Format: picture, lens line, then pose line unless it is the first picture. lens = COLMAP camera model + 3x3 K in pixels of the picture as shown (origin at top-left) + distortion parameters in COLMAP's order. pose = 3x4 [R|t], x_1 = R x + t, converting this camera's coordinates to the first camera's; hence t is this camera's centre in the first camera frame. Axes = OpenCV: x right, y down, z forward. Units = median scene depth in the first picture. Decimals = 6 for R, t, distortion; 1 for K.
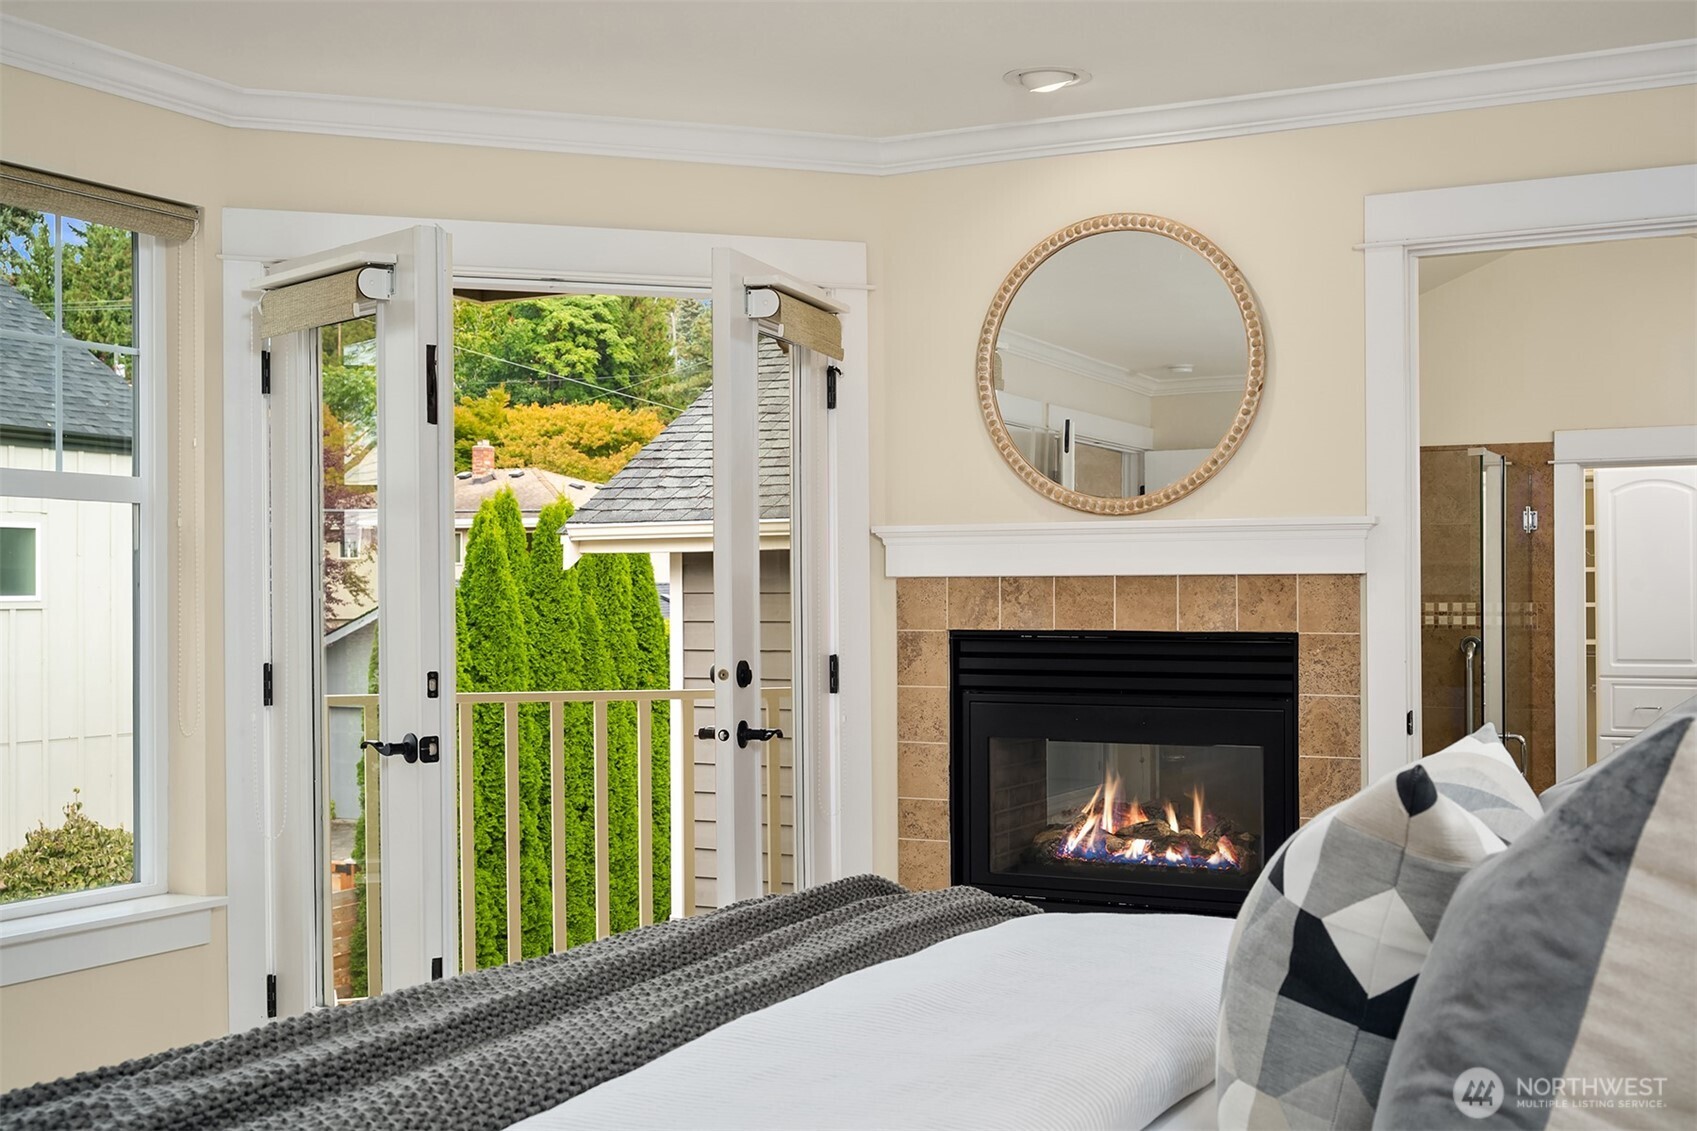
lens RADIAL K [[1909.8, 0, 847.3], [0, 1909.8, 574.0], [0, 0, 1]] dist [-0.007737, 0.000000]
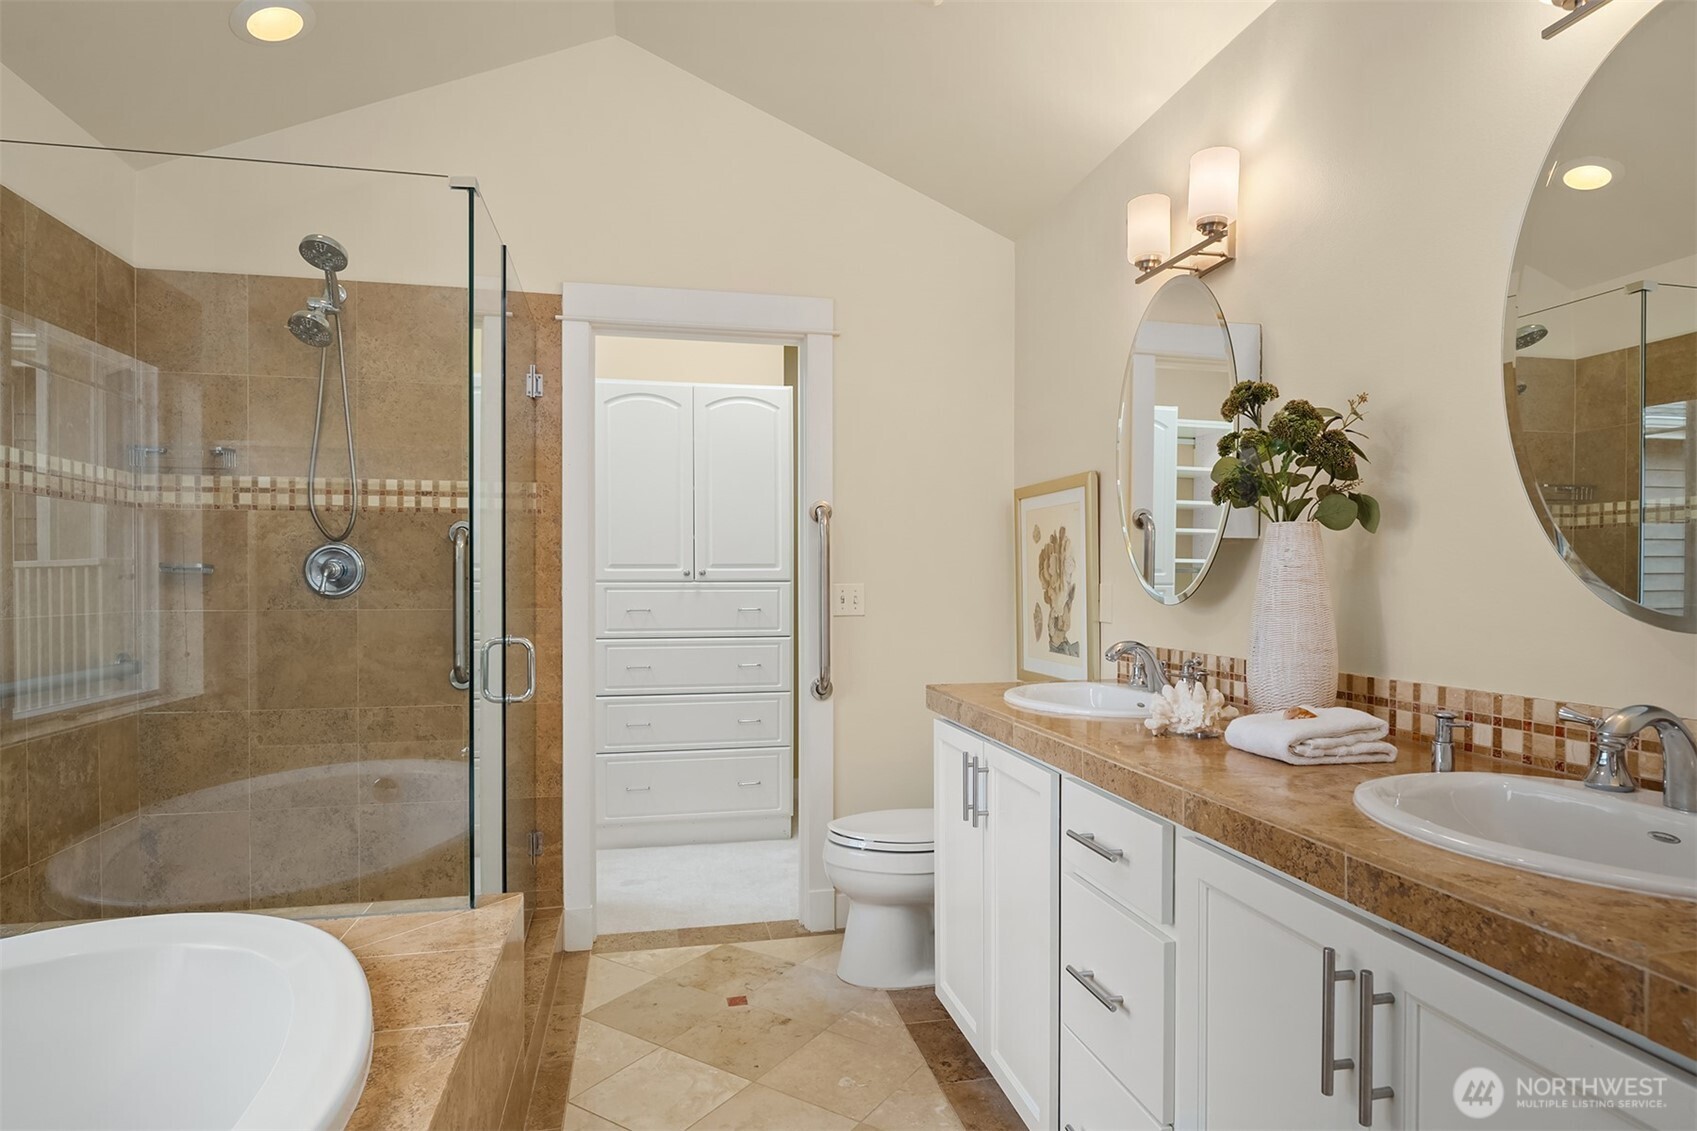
lens RADIAL K [[931.2, 0, 844.3], [0, 931.2, 577.1], [0, 0, 1]] dist [-0.002750, -0.000141]
pose [[0.765664, -0.001672, 0.643239, 0.285644], [-0.007817, 0.999899, 0.011904, 0.073582], [-0.643194, -0.014143, 0.765573, 0.859519]]
